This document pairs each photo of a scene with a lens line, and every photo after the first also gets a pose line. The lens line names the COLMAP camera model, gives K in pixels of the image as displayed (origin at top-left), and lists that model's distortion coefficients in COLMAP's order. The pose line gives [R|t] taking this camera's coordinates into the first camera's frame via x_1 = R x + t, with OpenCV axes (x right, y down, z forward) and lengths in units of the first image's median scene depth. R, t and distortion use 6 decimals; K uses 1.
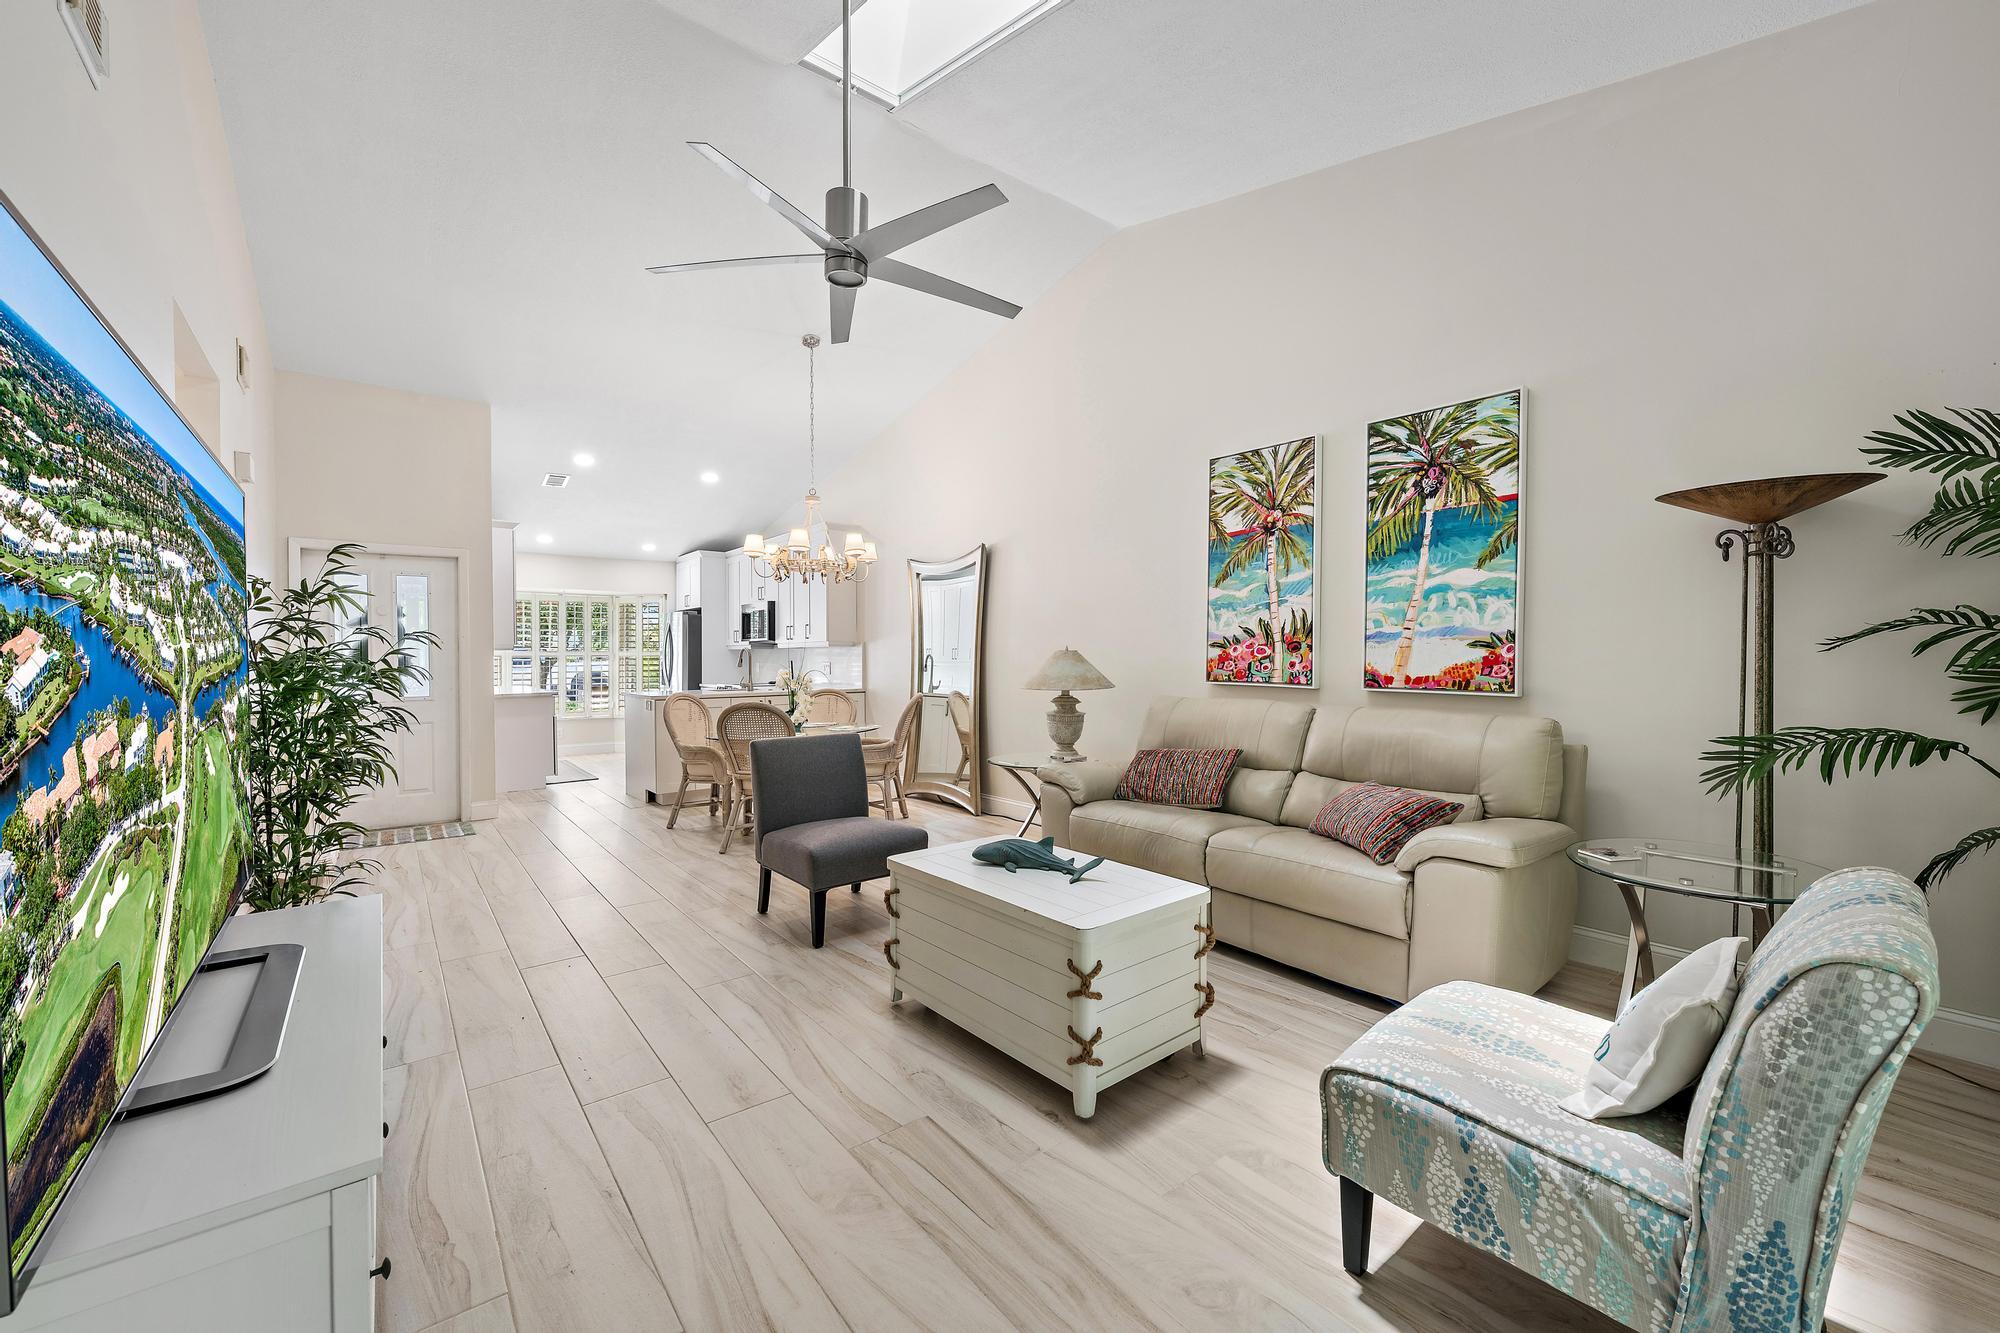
lens RADIAL K [[777.3, 0, 1005.4], [0, 777.3, 664.2], [0, 0, 1]] dist [-0.003008, 0.001329]
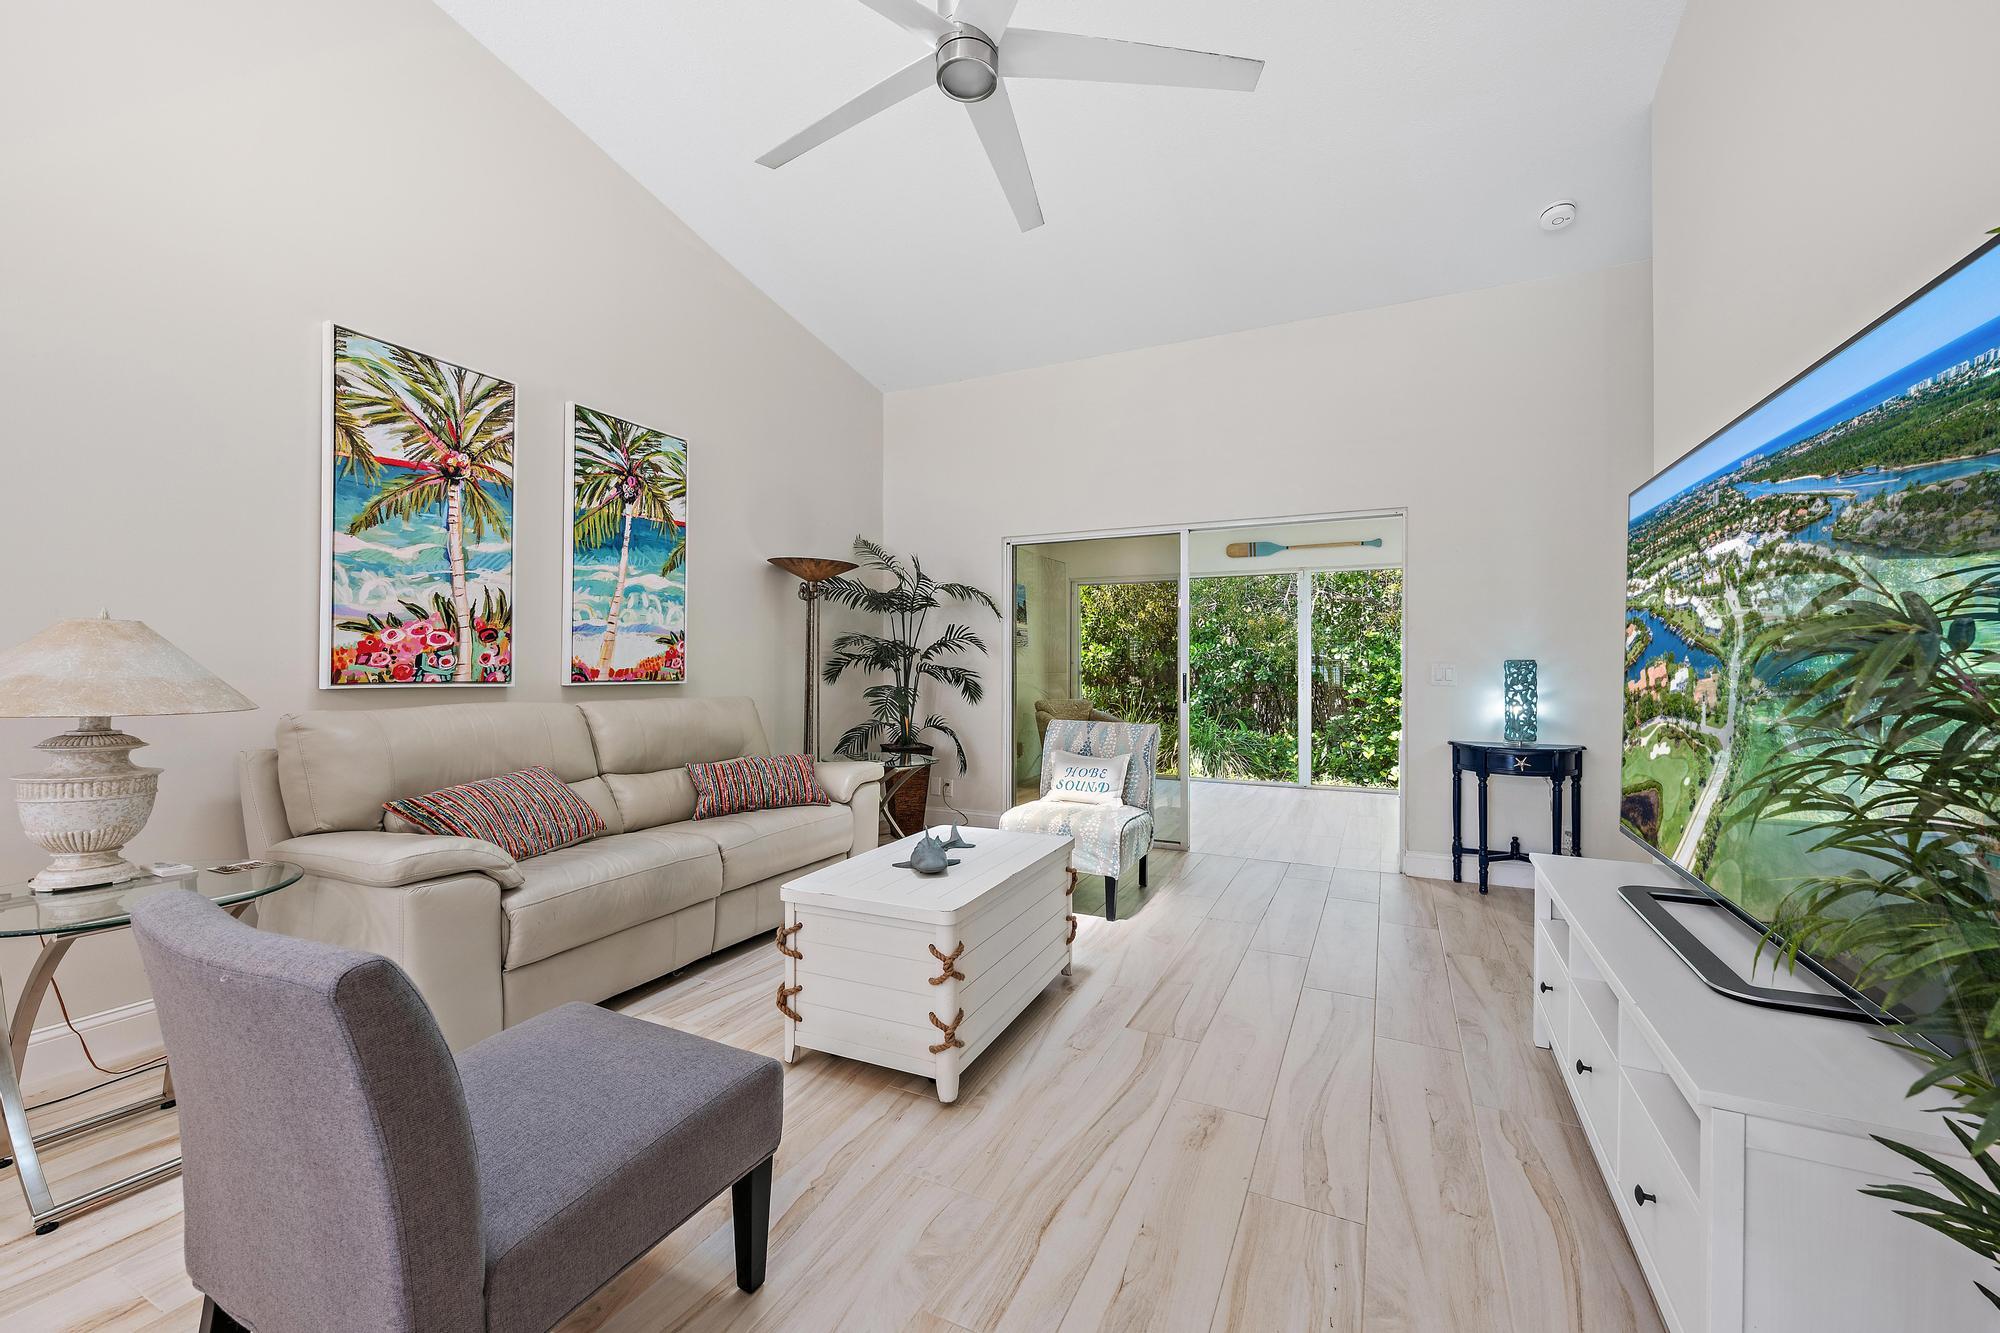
lens RADIAL K [[777.3, 0, 1006.4], [0, 777.3, 665.3], [0, 0, 1]] dist [-0.003008, 0.001329]
pose [[-0.419311, 0.004009, 0.907834, -0.619196], [0.012461, 0.999921, 0.001340, 0.014955], [-0.907757, 0.011874, -0.419328, 0.930182]]
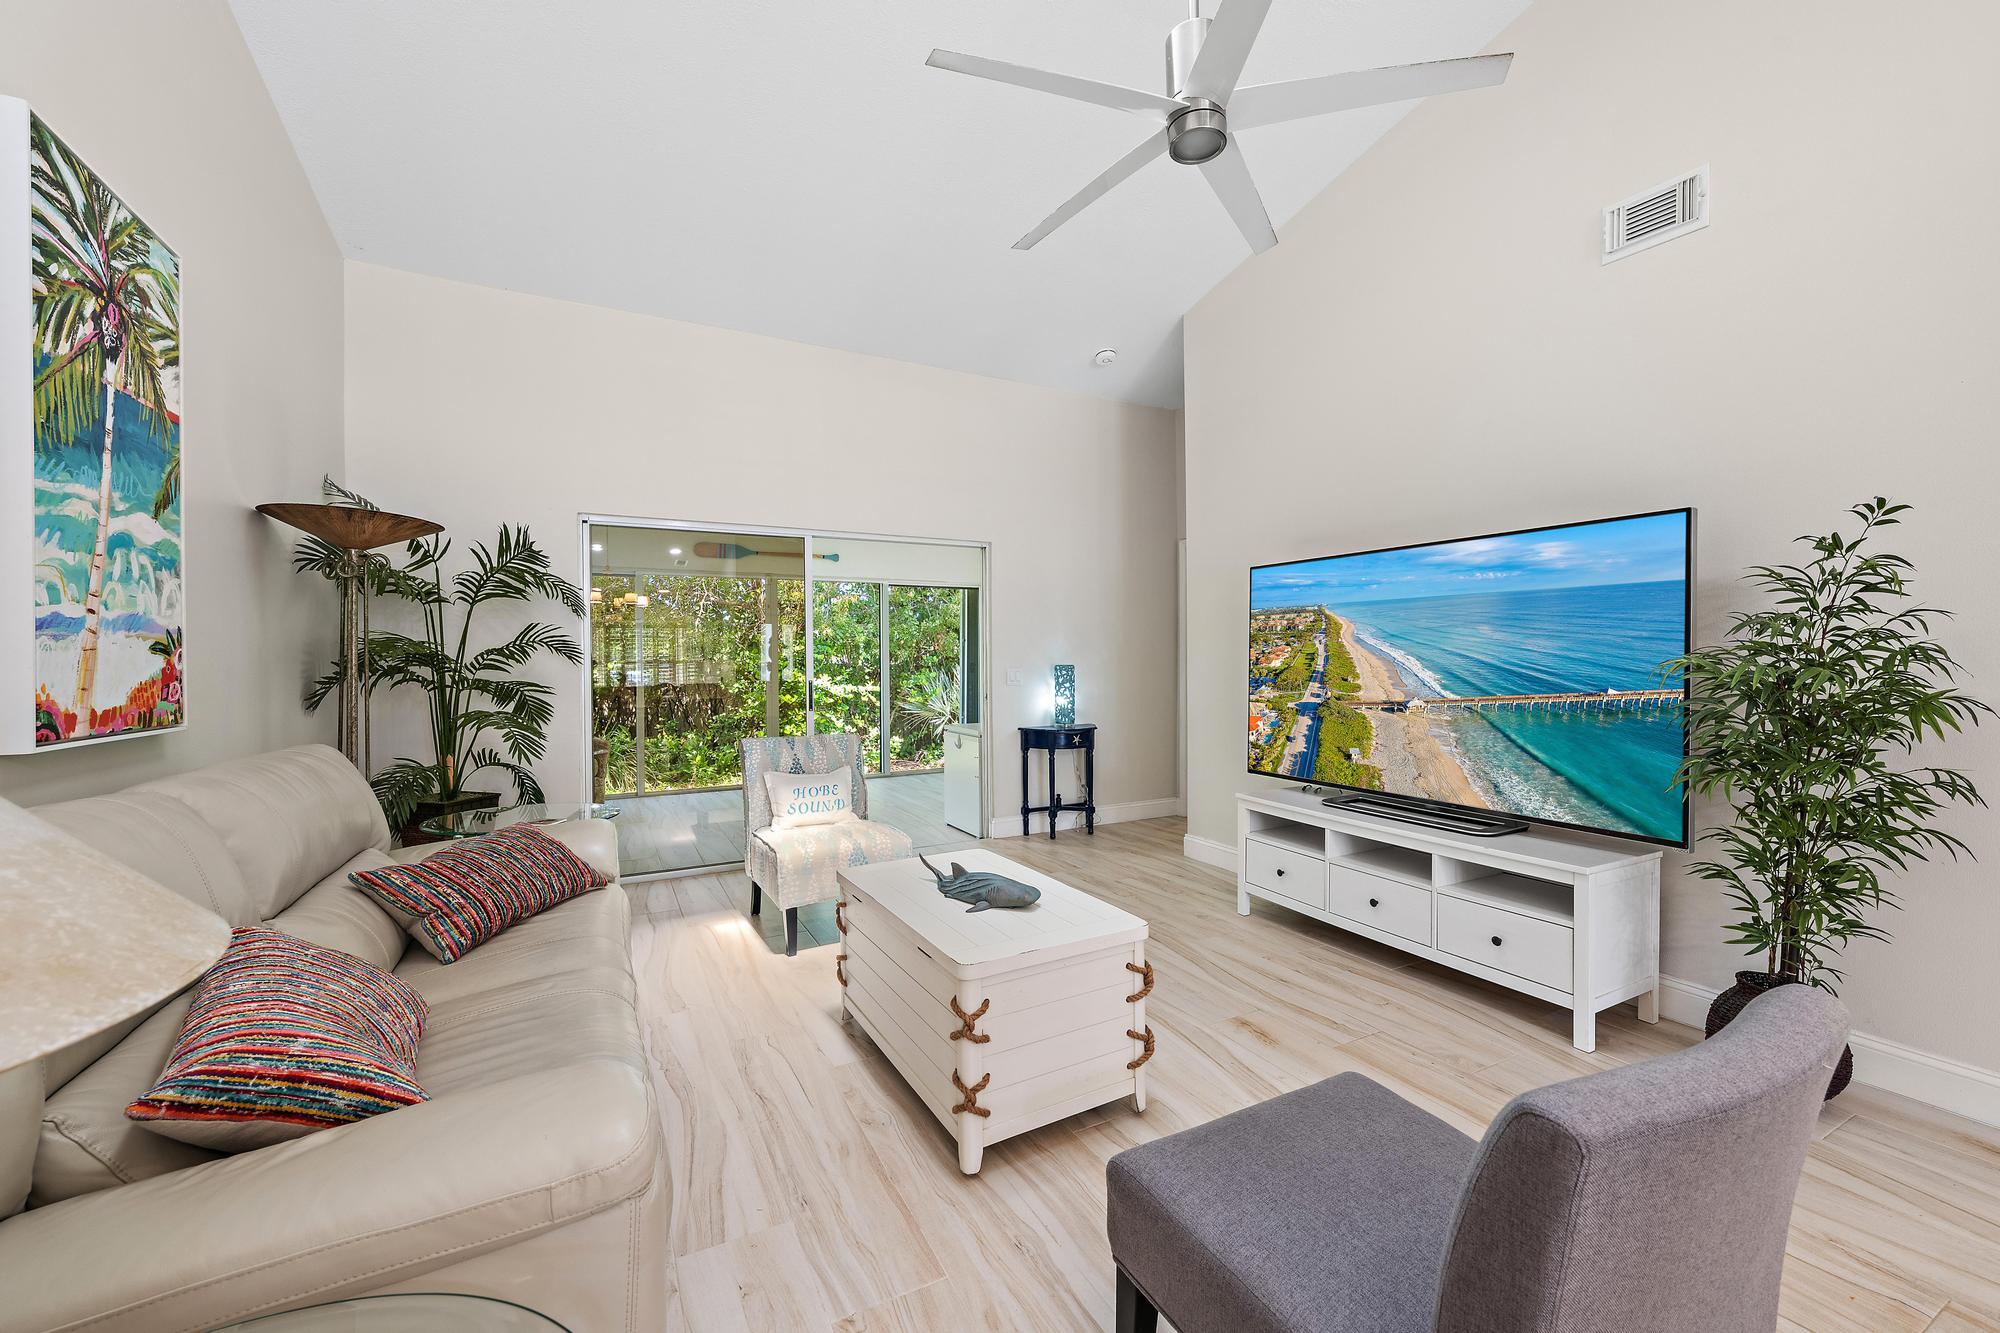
lens RADIAL K [[777.3, 0, 984.3], [0, 777.3, 663.5], [0, 0, 1]] dist [-0.003008, 0.001329]
pose [[-0.976628, 0.010942, 0.214660, -0.117812], [0.015028, 0.999736, 0.017409, -0.013309], [-0.214413, 0.020228, -0.976534, 1.311594]]
